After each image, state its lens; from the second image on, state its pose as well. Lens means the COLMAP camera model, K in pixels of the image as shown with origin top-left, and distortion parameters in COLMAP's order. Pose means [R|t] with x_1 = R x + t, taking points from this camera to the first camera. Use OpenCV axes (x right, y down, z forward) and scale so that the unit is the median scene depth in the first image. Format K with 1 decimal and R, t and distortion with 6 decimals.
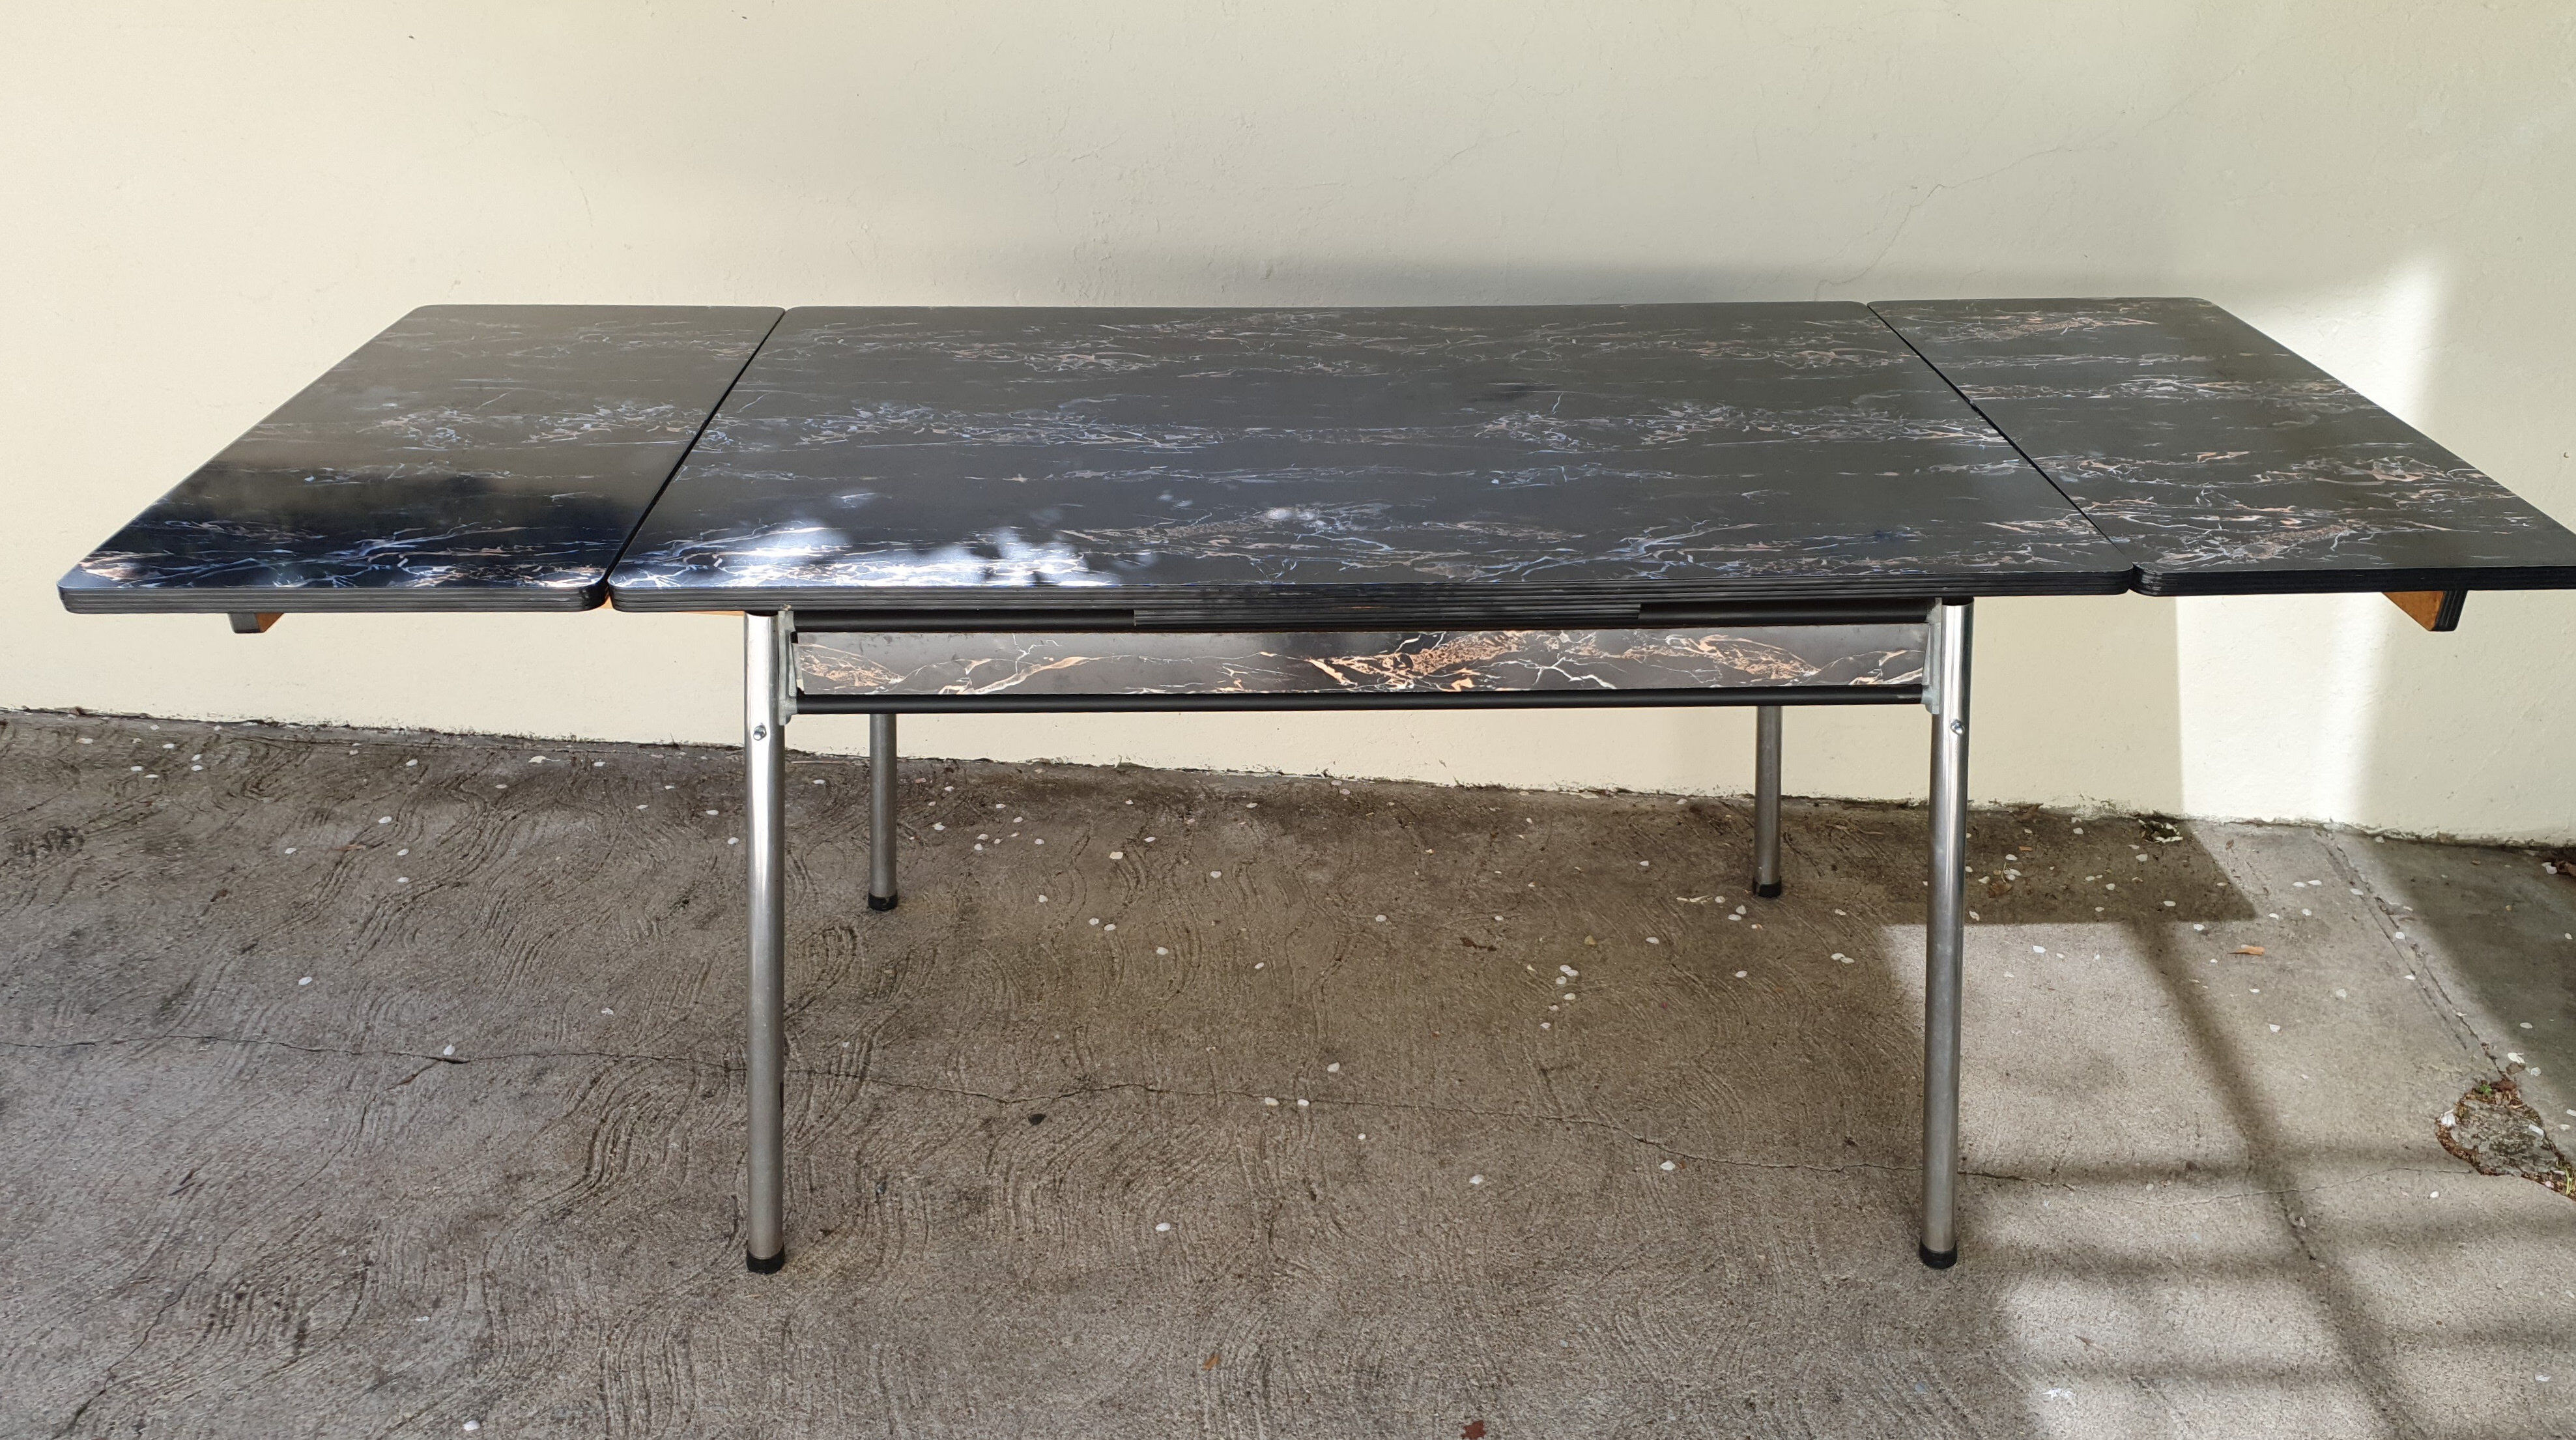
lens RADIAL K [[1926.7, 0, 1288.0], [0, 1926.7, 720.0], [0, 0, 1]] dist [0.002671, 0.041489]
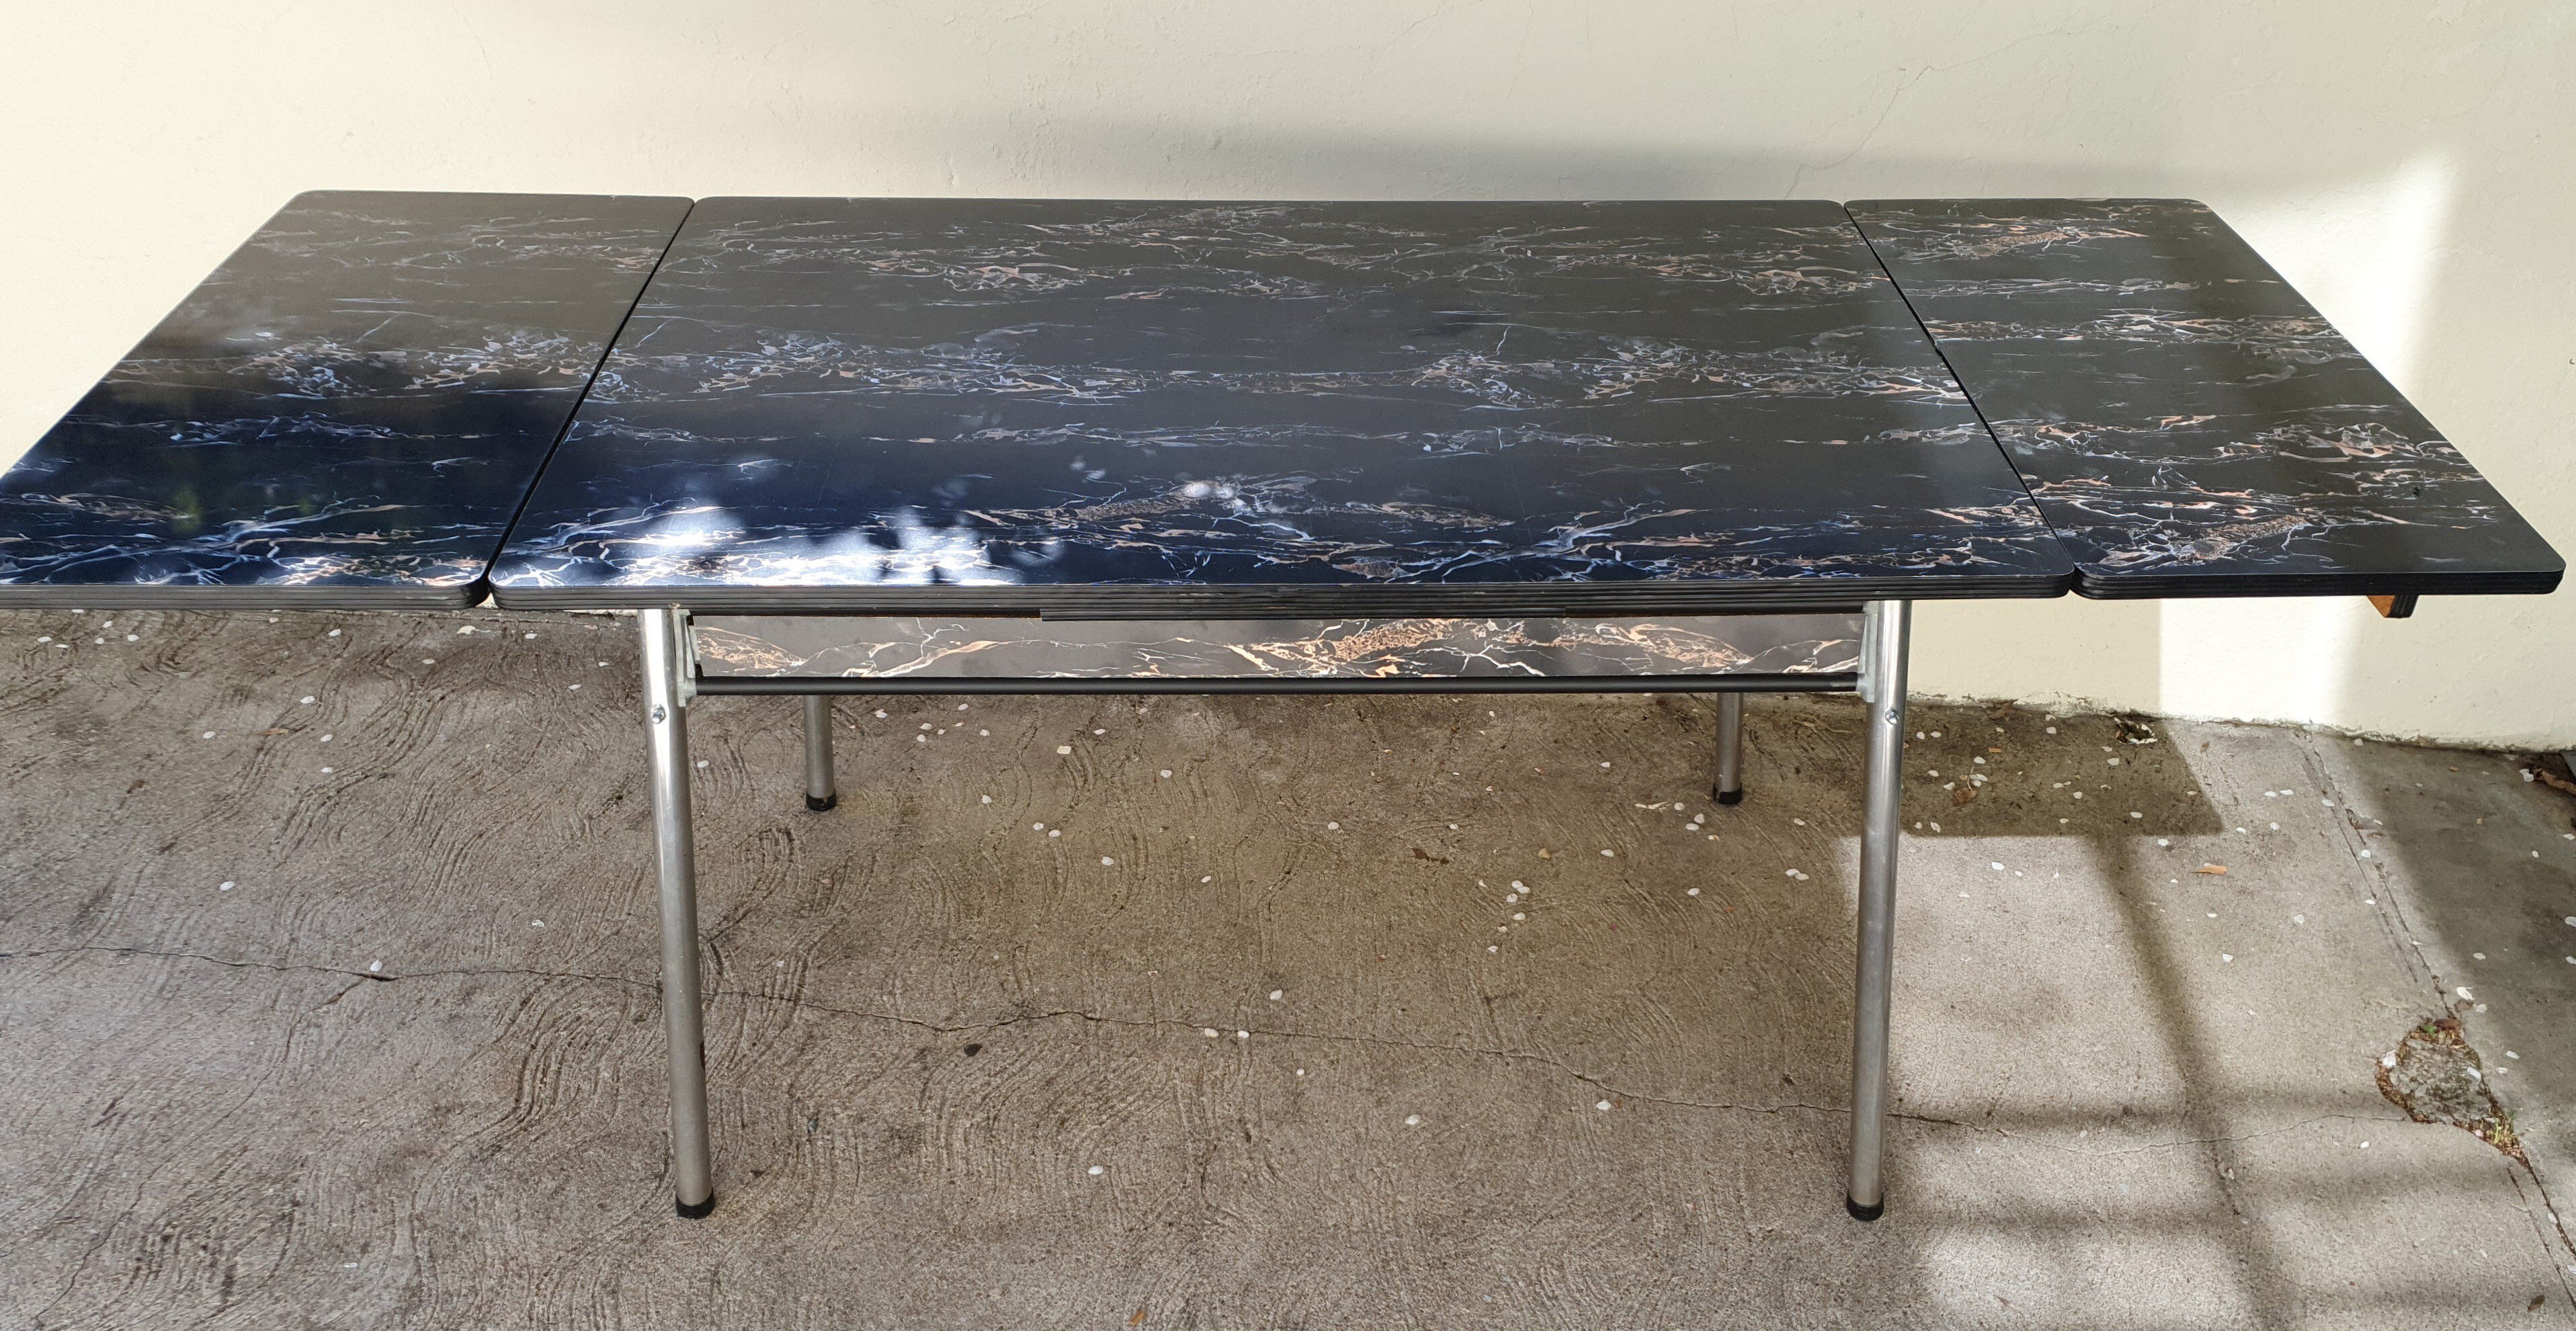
lens RADIAL K [[2008.5, 0, 1315.0], [0, 2008.5, 687.5], [0, 0, 1]] dist [-0.001923, 0.058925]
pose [[0.999971, 0.003990, 0.006550, 0.040861], [-0.004754, 0.992634, 0.121060, -0.110735], [-0.006019, -0.121088, 0.992624, -0.001473]]
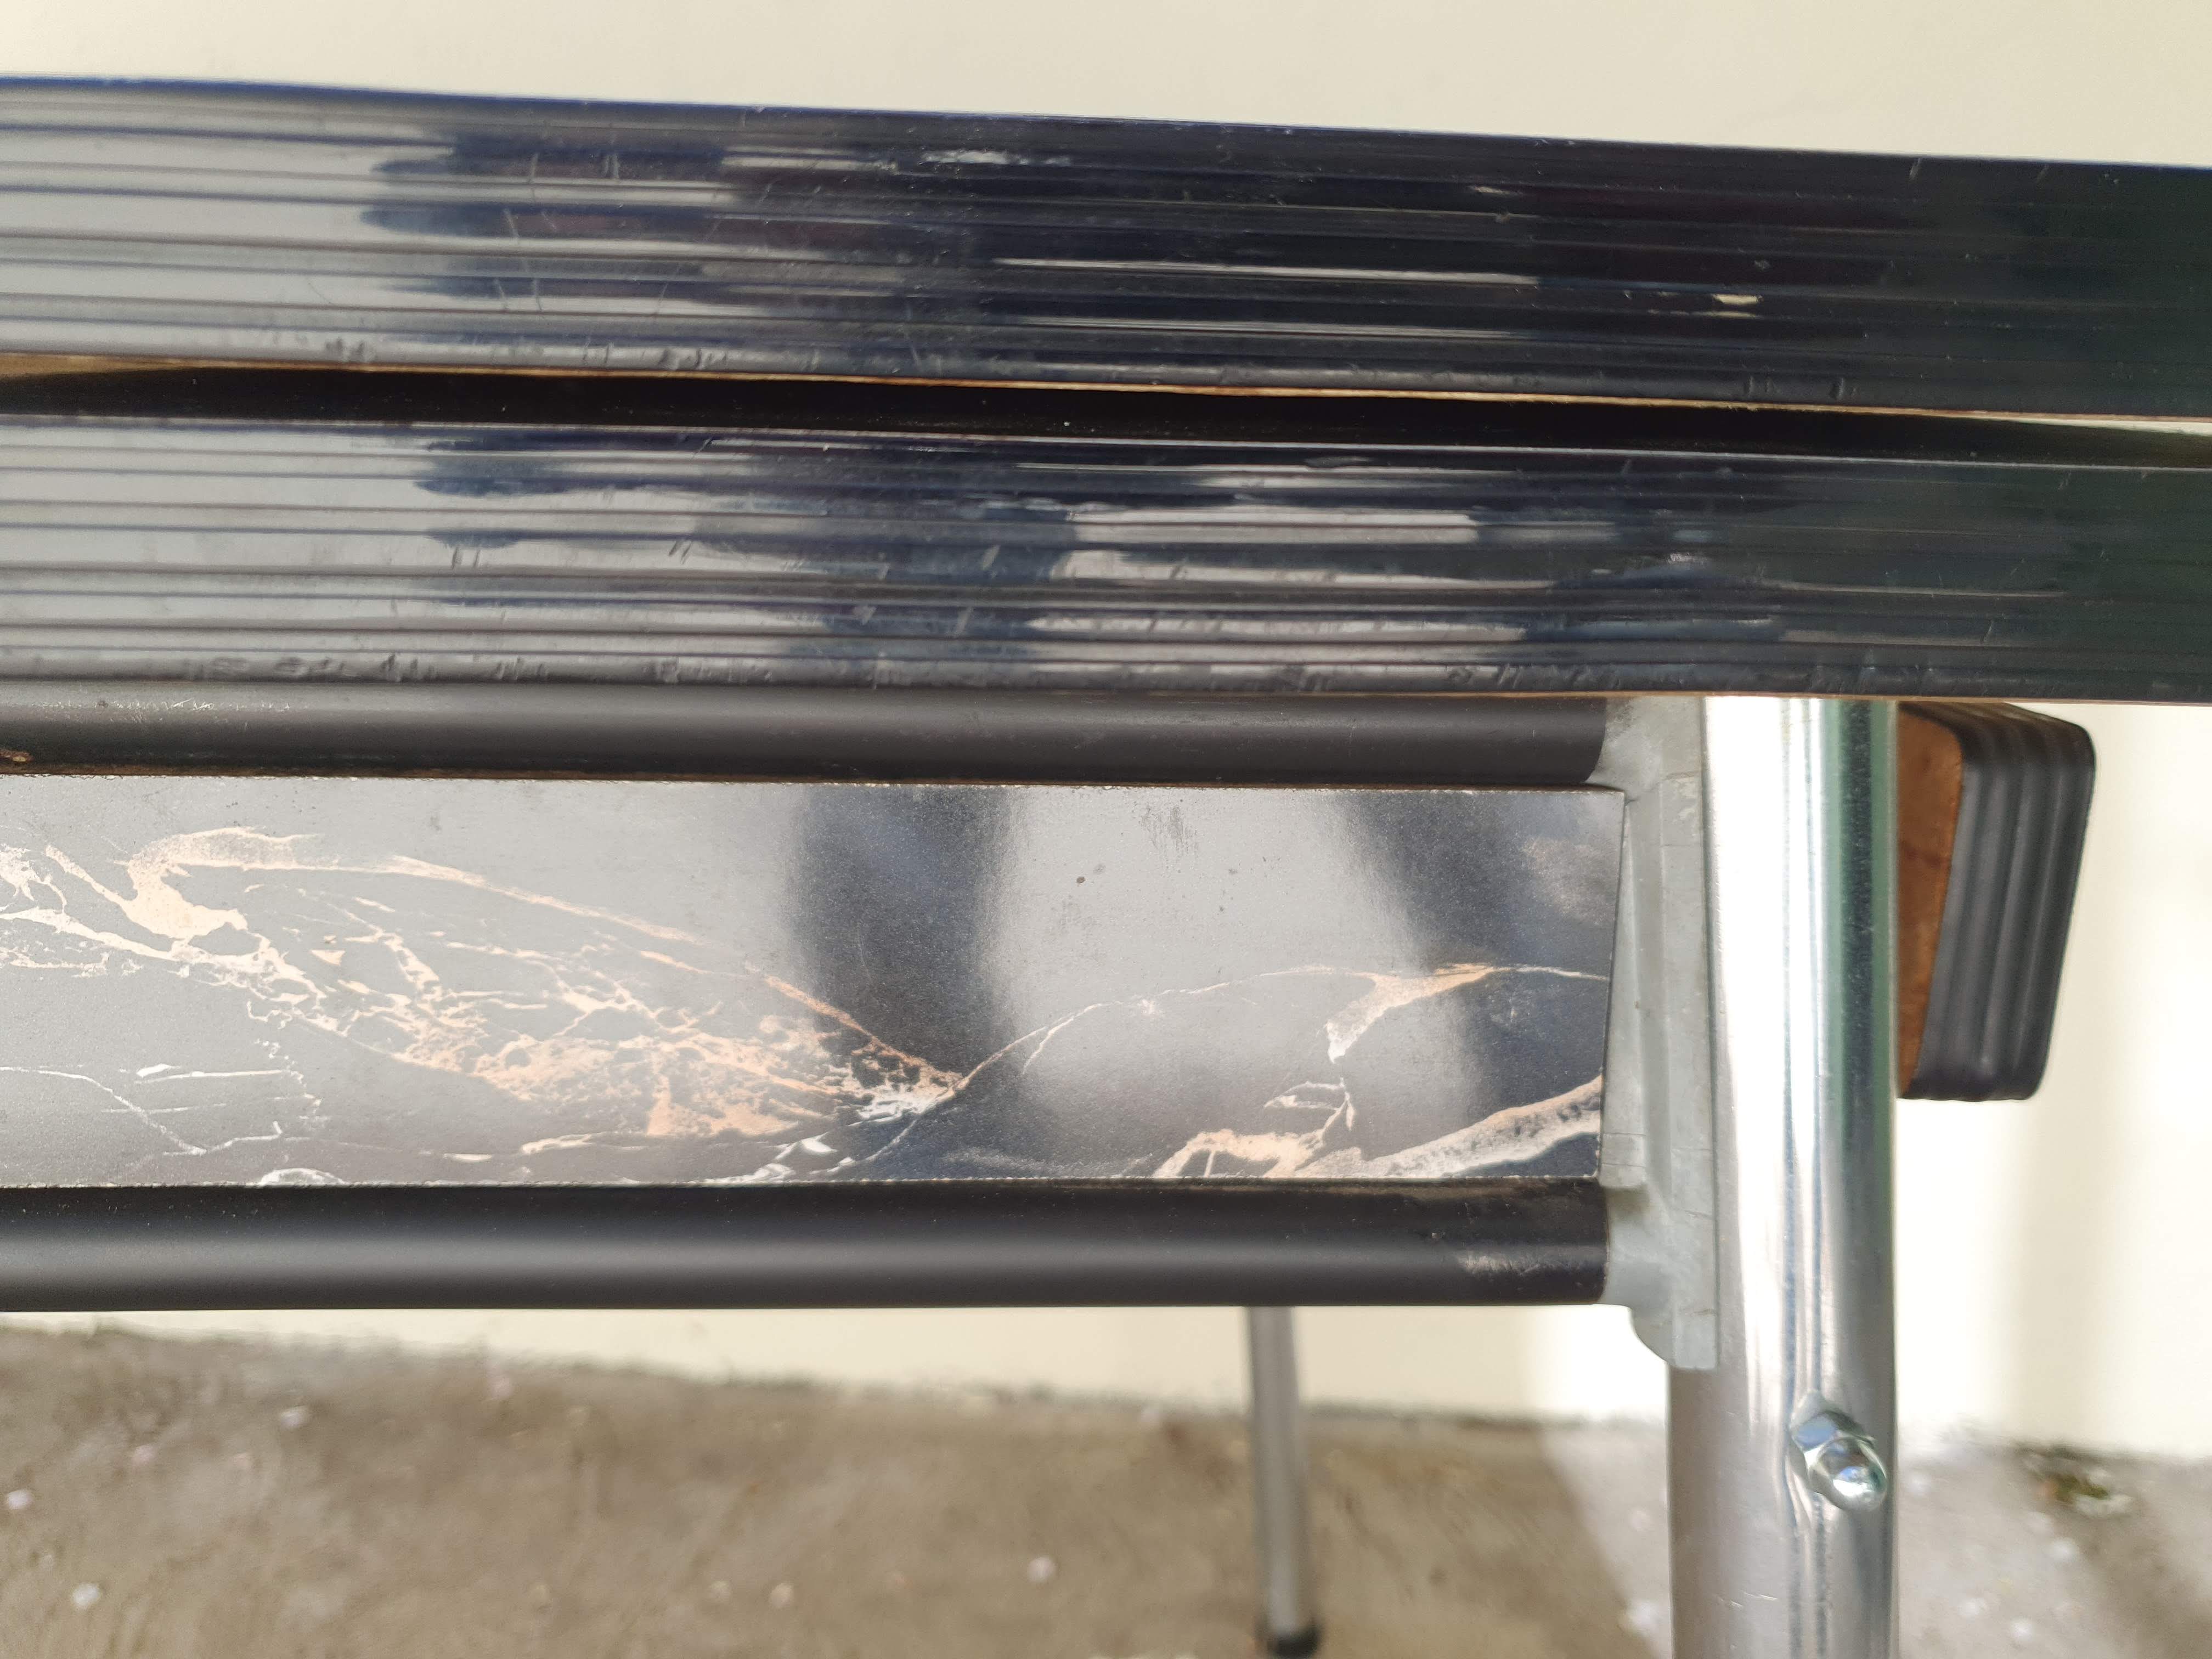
lens RADIAL K [[1661.5, 0, 1106.0], [0, 1661.5, 829.5], [0, 0, 1]] dist [-0.011051, -0.004265]
pose [[0.999324, 0.015782, 0.033213, 0.236788], [-0.007864, 0.974045, -0.226217, -0.012766], [-0.035921, 0.225803, 0.973510, 0.721522]]
